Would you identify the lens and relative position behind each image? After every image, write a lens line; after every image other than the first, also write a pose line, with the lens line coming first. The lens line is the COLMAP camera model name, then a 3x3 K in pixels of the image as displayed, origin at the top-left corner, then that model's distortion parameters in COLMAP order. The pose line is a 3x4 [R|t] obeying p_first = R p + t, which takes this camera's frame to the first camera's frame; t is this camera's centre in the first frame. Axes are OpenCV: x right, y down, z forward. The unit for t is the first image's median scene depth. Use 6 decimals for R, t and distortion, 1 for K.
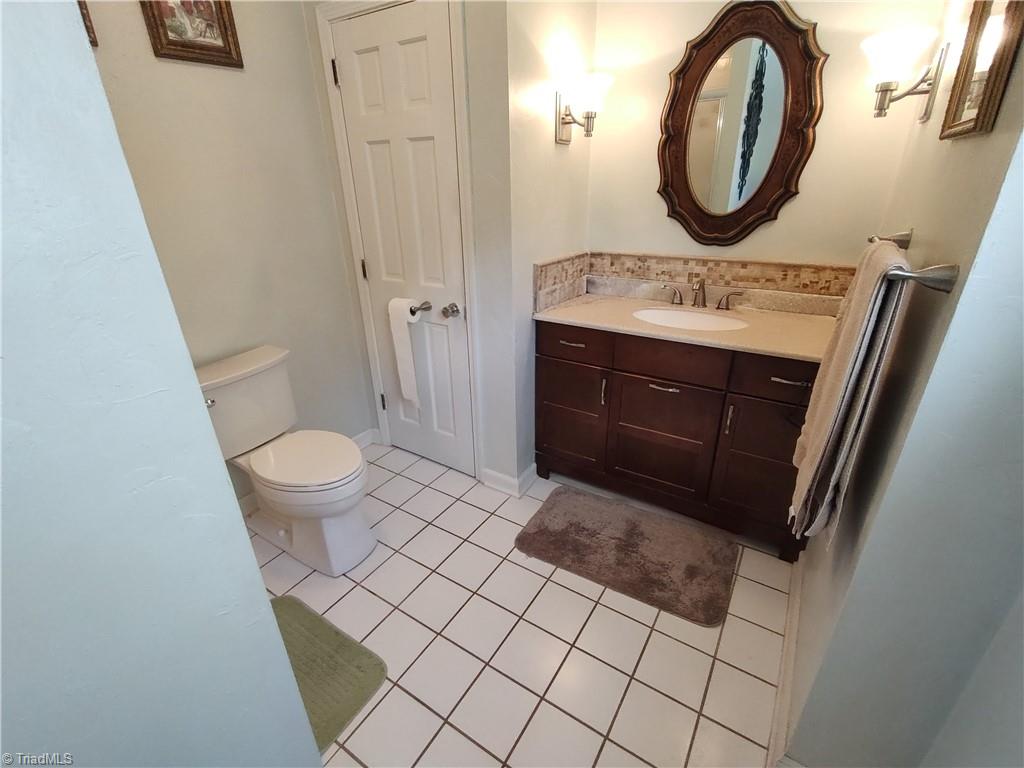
lens RADIAL K [[463.5, 0, 513.6], [0, 463.5, 385.7], [0, 0, 1]] dist [-0.004487, 0.000144]
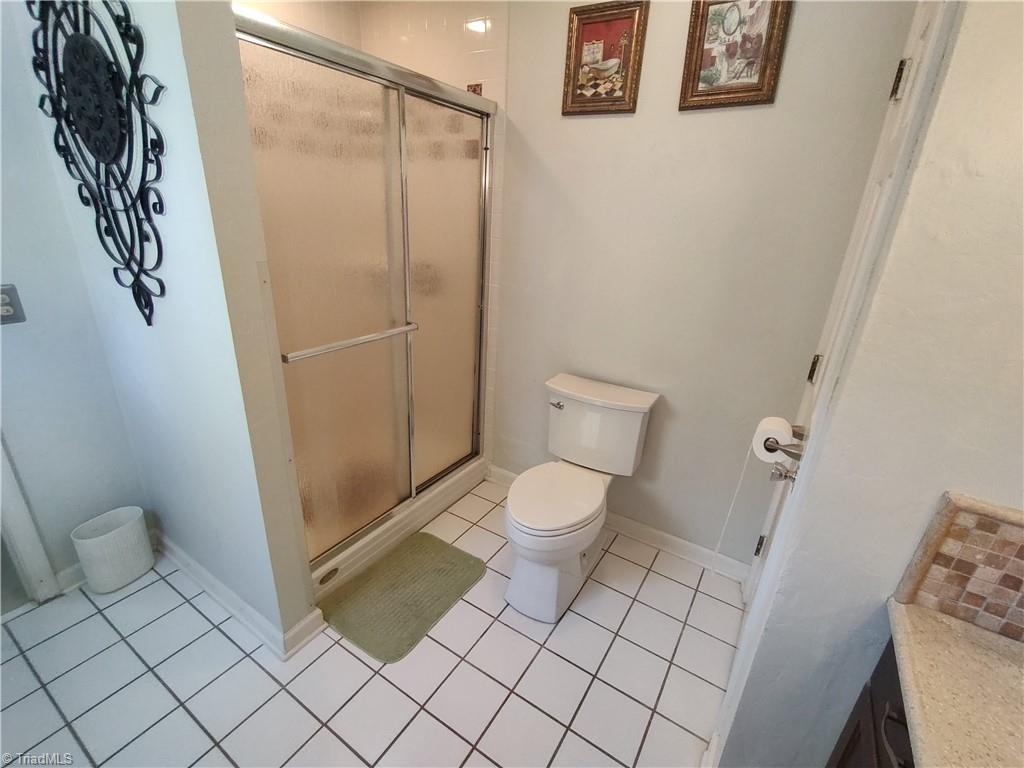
lens RADIAL K [[463.5, 0, 513.6], [0, 463.5, 385.7], [0, 0, 1]] dist [-0.004487, 0.000144]
pose [[0.003803, 0.379579, -0.925152, 0.419795], [-0.457613, 0.823265, 0.335895, -0.354591], [0.889143, 0.422084, 0.176831, 0.698699]]
